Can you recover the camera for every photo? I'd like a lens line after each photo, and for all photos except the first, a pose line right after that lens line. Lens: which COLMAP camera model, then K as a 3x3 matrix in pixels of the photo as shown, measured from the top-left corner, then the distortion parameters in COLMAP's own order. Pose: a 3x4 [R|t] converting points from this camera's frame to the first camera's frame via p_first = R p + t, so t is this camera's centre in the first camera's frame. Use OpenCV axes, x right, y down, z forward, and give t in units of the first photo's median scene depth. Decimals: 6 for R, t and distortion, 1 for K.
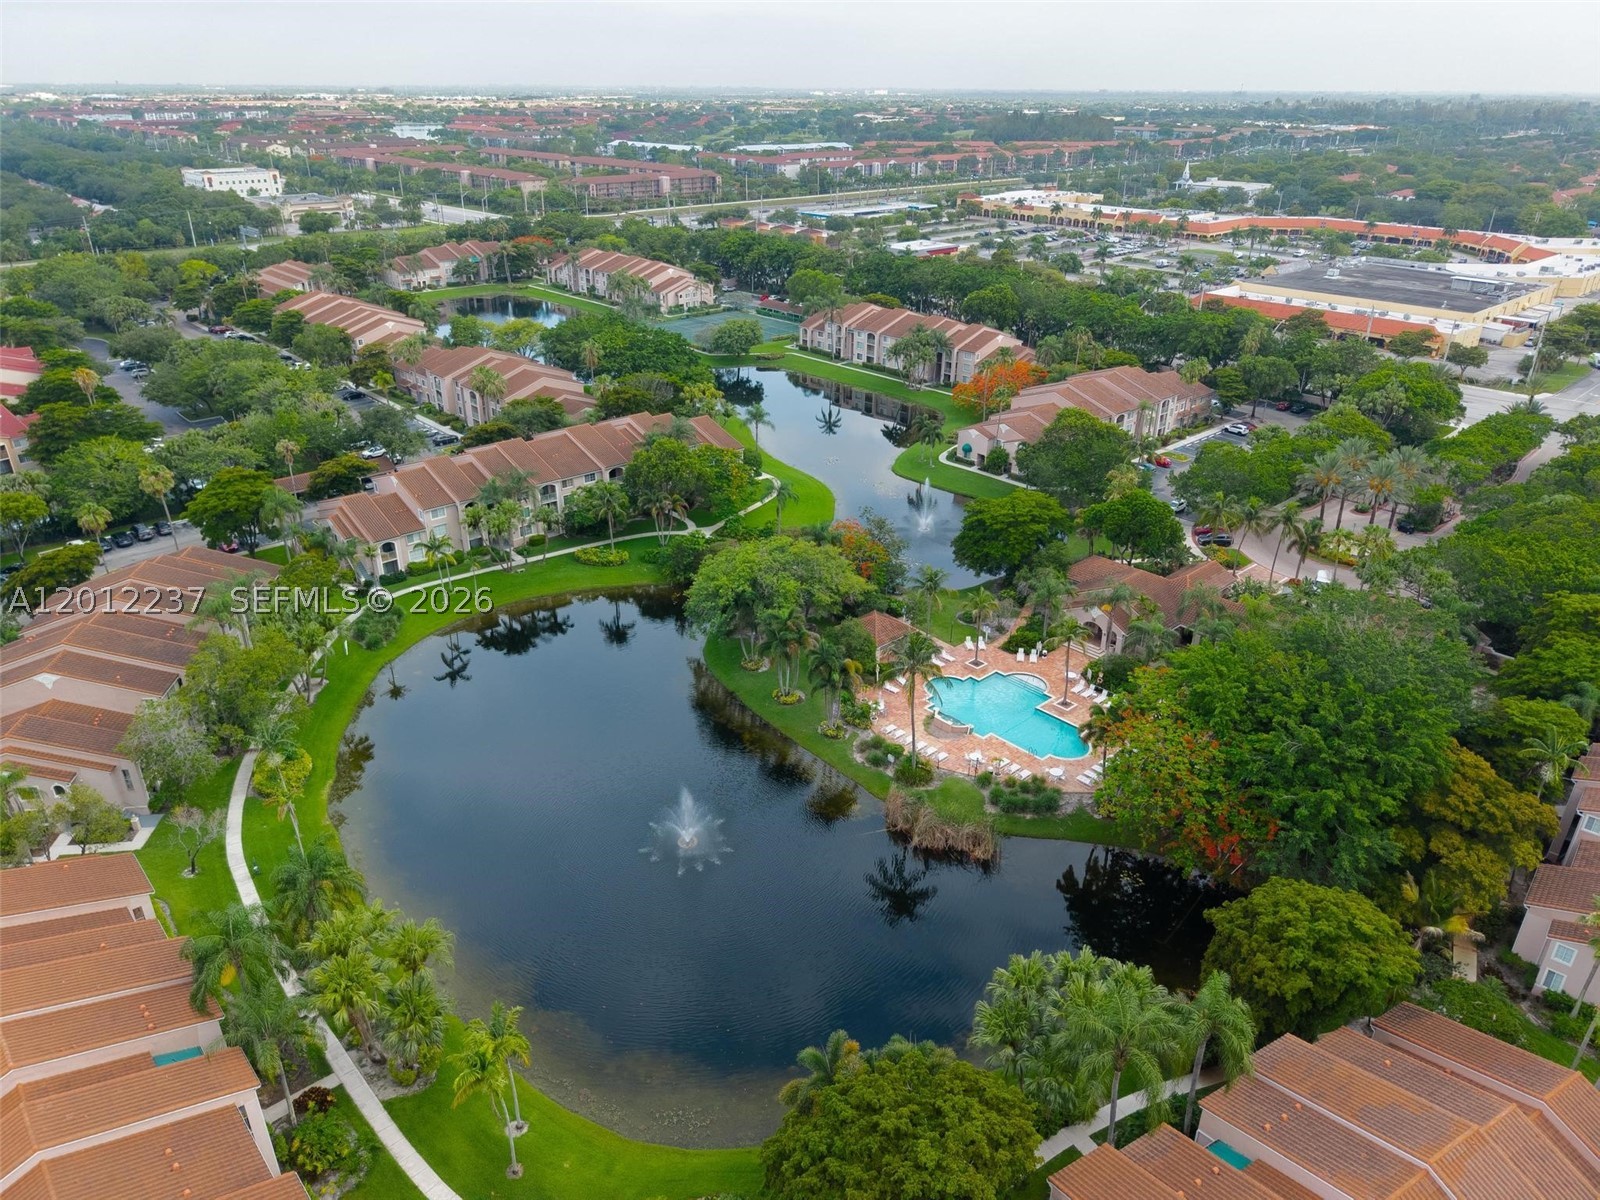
lens RADIAL K [[1087.2, 0, 800.0], [0, 1087.2, 600.0], [0, 0, 1]] dist [-0.004047, 0.003536]
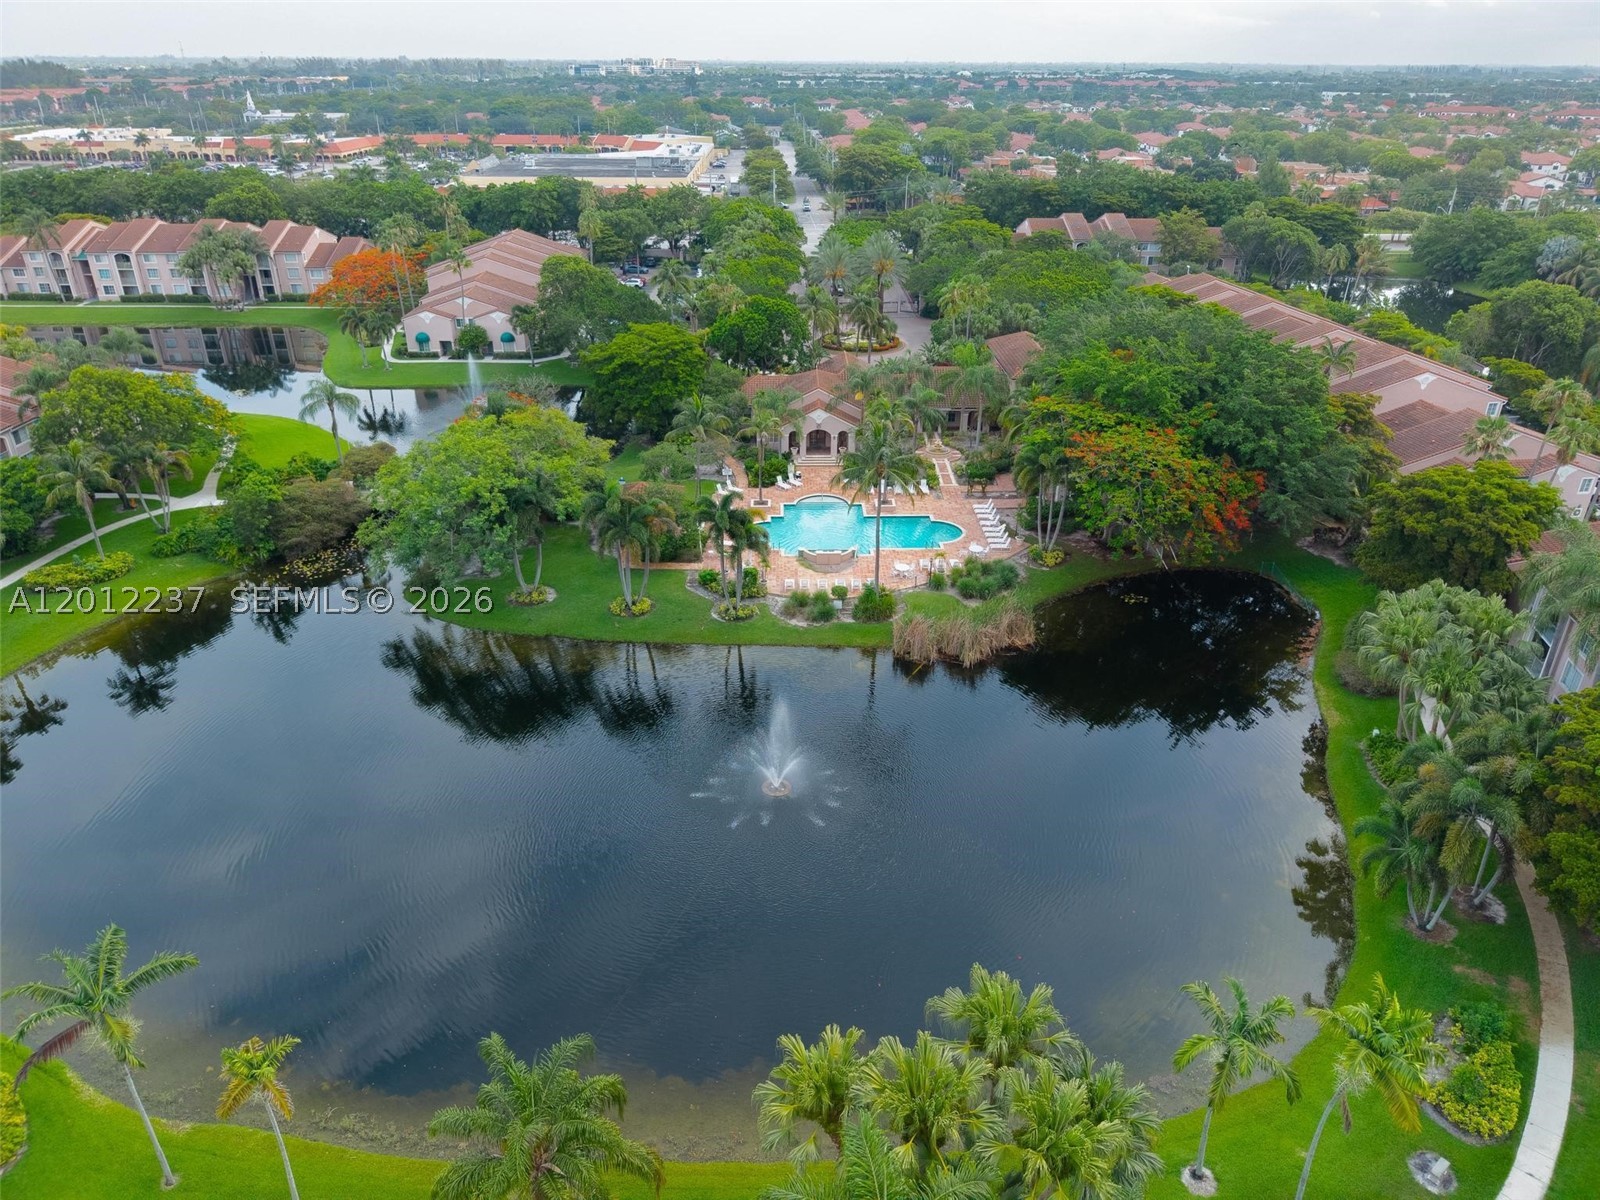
lens RADIAL K [[1063.3, 0, 809.9], [0, 1063.3, 595.7], [0, 0, 1]] dist [0.000152, -0.003205]
pose [[0.654227, -0.336476, 0.677326, -0.204788], [0.317944, 0.934960, 0.157361, 0.004981], [-0.686221, 0.112402, 0.718656, 0.206676]]
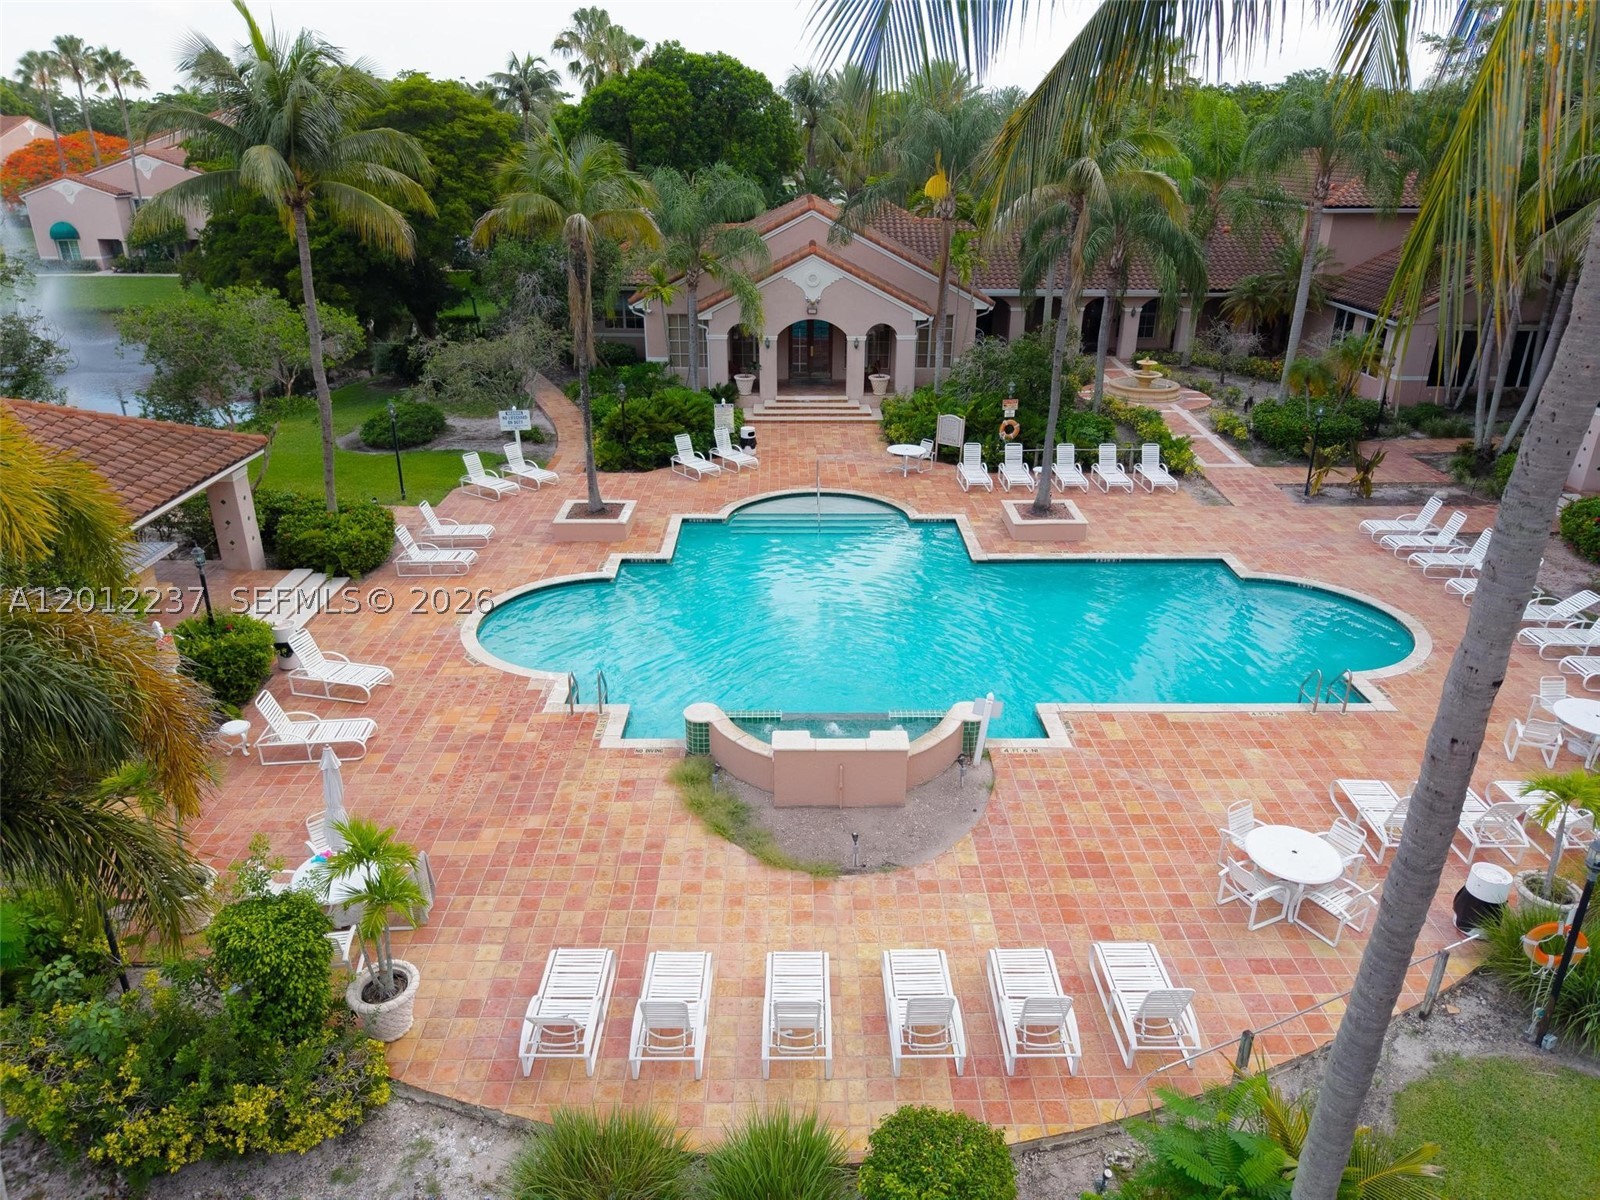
lens RADIAL K [[1063.3, 0, 809.9], [0, 1063.3, 595.7], [0, 0, 1]] dist [0.000152, -0.003205]
pose [[0.662453, -0.291033, 0.690258, 0.015969], [0.315351, 0.944164, 0.095439, 0.036185], [-0.679493, 0.154449, 0.717241, 0.423789]]
